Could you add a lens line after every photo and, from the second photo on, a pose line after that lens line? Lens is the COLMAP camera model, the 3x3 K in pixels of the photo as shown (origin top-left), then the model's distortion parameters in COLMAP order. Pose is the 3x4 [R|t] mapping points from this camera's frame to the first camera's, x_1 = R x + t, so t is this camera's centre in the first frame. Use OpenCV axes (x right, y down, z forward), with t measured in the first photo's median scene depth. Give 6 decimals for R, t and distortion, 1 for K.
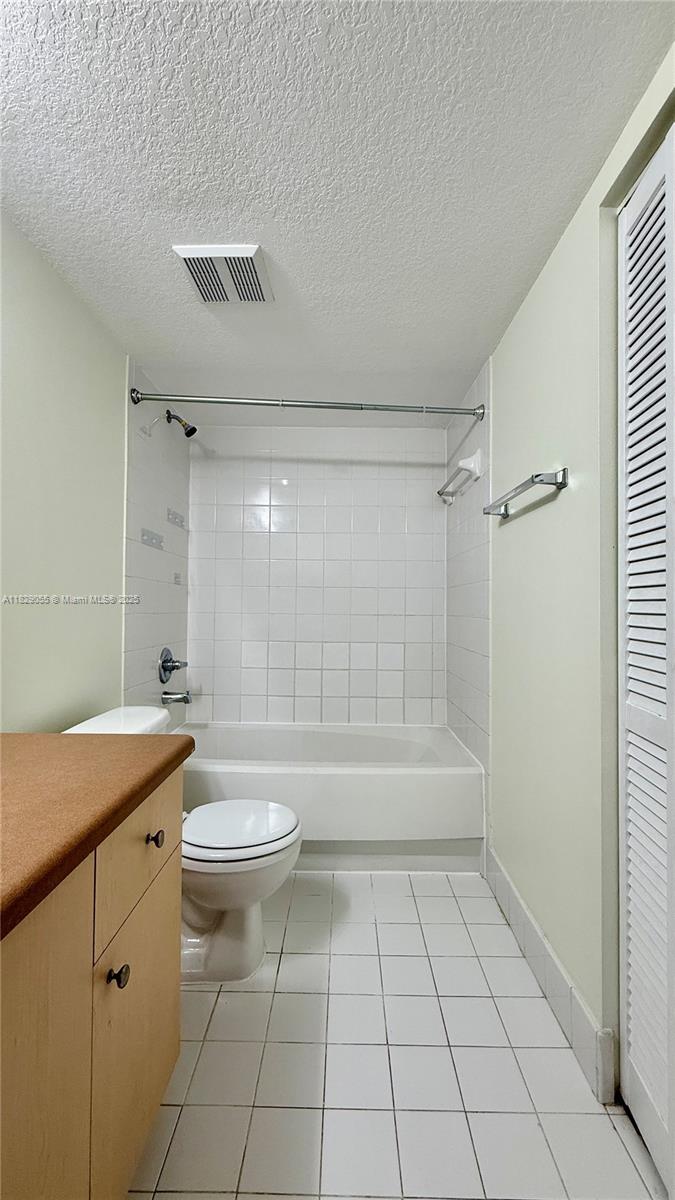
lens RADIAL K [[481.0, 0, 337.7], [0, 481.0, 597.2], [0, 0, 1]] dist [0.000466, 0.000242]
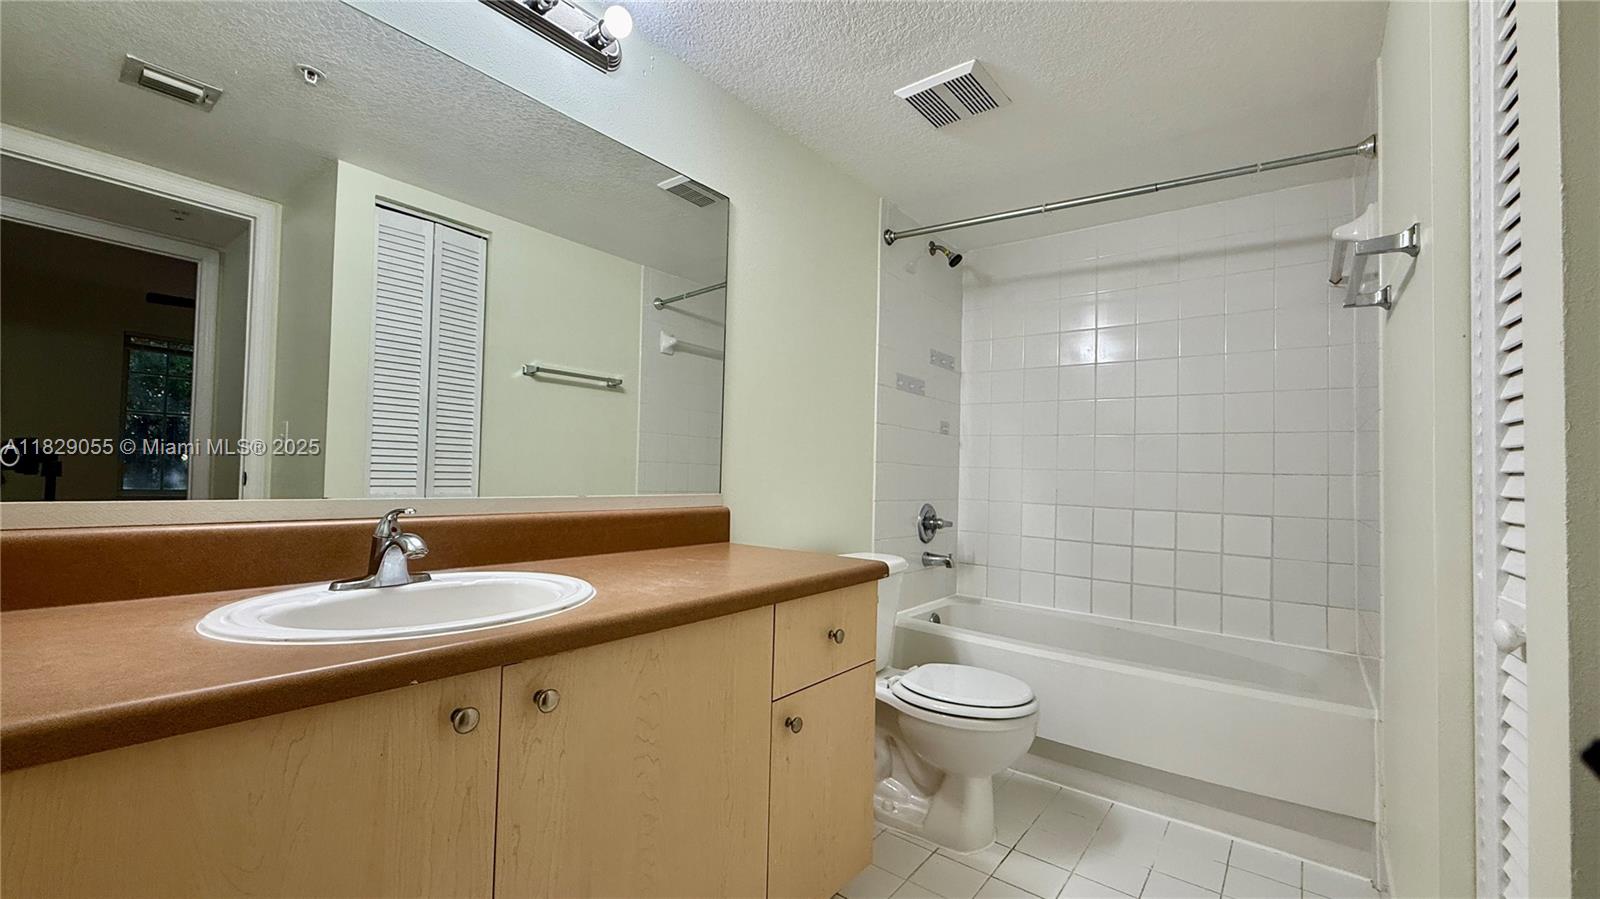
lens RADIAL K [[641.4, 0, 795.3], [0, 641.4, 452.1], [0, 0, 1]] dist [0.000466, 0.000242]
pose [[0.792022, -0.006407, -0.610458, 0.184785], [-0.008068, 0.999748, -0.020961, 0.036411], [0.610439, 0.021527, 0.791771, -0.108435]]
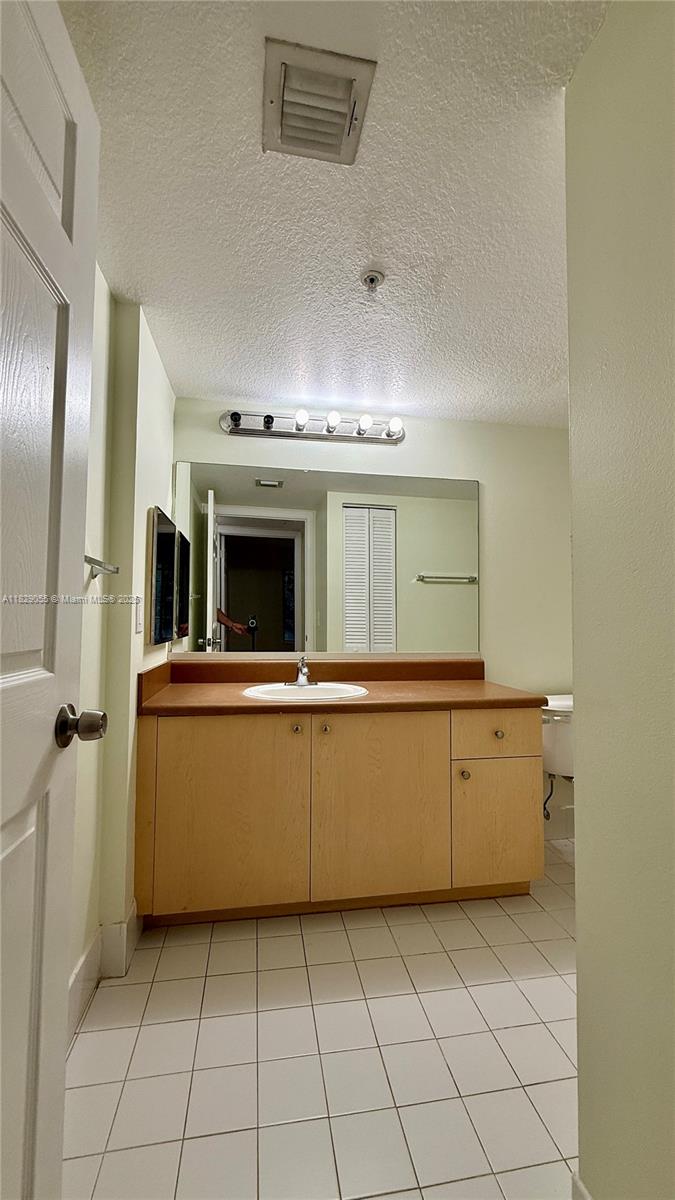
lens RADIAL K [[481.0, 0, 337.7], [0, 481.0, 597.2], [0, 0, 1]] dist [0.000466, 0.000242]
pose [[0.177877, -0.052810, -0.982635, 0.596215], [0.013171, 0.998597, -0.051283, 0.003966], [0.983965, -0.003821, 0.178323, -0.017899]]
